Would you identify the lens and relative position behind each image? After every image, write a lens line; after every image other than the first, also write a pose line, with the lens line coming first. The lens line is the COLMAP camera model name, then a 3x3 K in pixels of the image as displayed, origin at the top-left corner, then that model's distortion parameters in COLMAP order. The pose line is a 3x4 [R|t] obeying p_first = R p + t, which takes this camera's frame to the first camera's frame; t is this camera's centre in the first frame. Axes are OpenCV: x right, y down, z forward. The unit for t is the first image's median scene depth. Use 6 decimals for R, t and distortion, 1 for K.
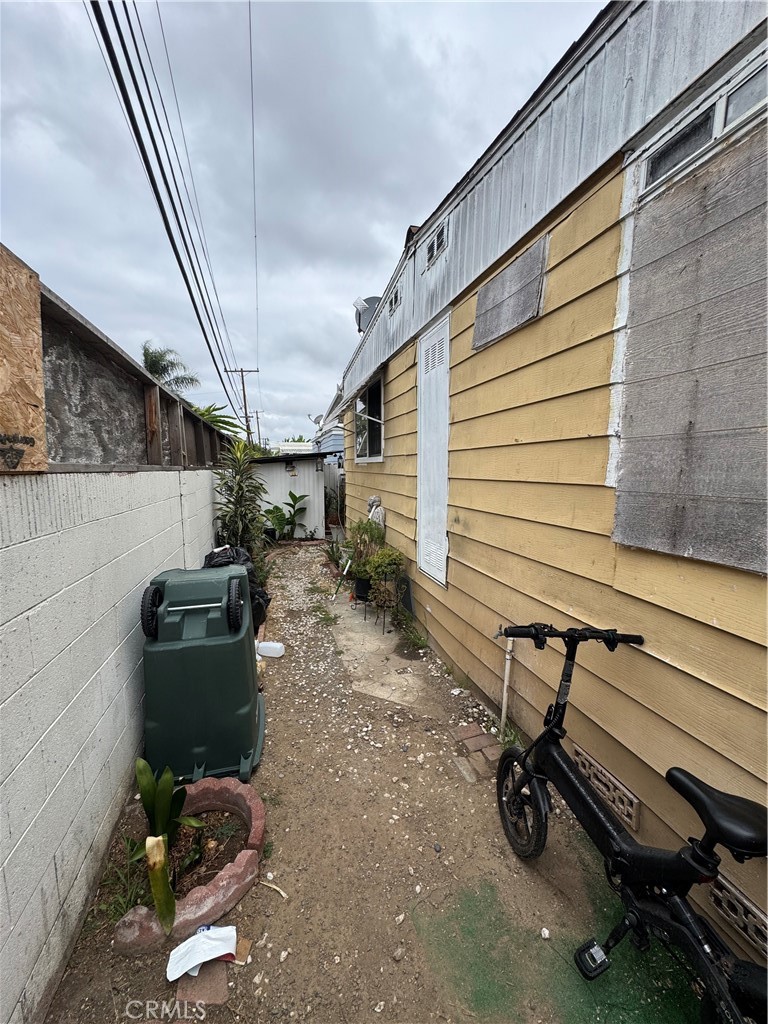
lens RADIAL K [[408.5, 0, 381.9], [0, 408.5, 518.2], [0, 0, 1]] dist [0.001502, 0.000186]
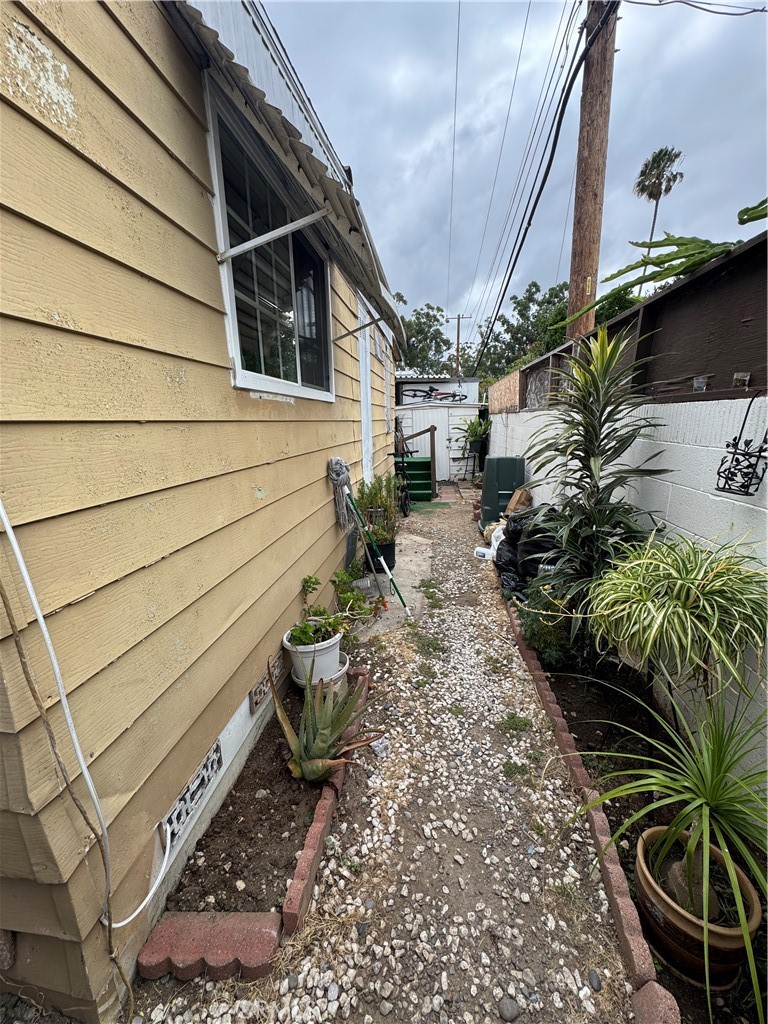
lens RADIAL K [[408.5, 0, 382.8], [0, 408.5, 509.7], [0, 0, 1]] dist [0.001502, 0.000186]
pose [[-0.920239, -0.060260, 0.386689, -0.334734], [0.074906, 0.942687, 0.325163, -0.180341], [-0.384121, 0.328193, -0.862984, 1.576490]]
